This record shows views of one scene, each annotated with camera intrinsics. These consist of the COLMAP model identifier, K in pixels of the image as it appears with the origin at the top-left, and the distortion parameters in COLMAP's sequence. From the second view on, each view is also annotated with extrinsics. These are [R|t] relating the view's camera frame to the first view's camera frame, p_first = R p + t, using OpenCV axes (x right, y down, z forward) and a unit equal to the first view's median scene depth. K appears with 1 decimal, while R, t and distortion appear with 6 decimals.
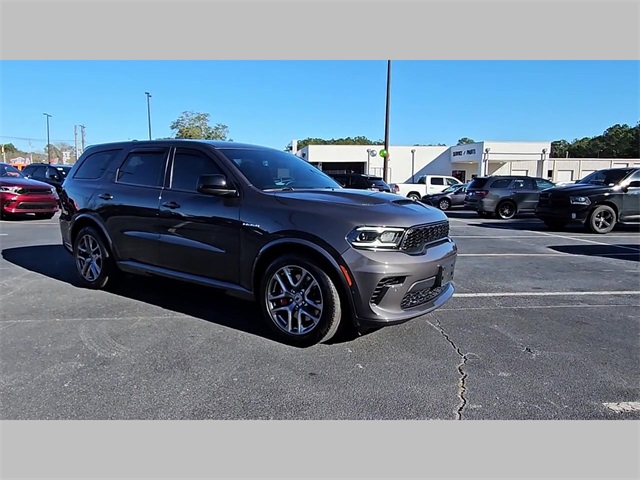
lens RADIAL K [[447.0, 0, 315.4], [0, 447.0, 240.7], [0, 0, 1]] dist [0.003693, -0.000687]
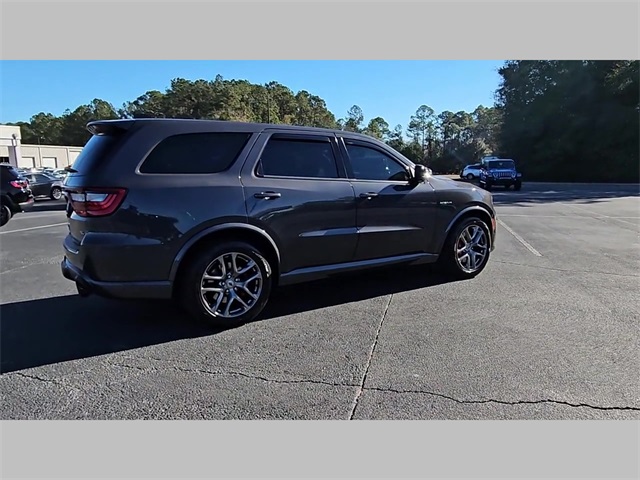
lens RADIAL K [[447.0, 0, 315.4], [0, 447.0, 240.7], [0, 0, 1]] dist [0.003693, -0.000687]
pose [[0.380710, -0.160029, 0.910742, -1.072740], [0.133331, 0.984119, 0.117187, -0.094656], [-0.915031, 0.076816, 0.396001, 0.584219]]
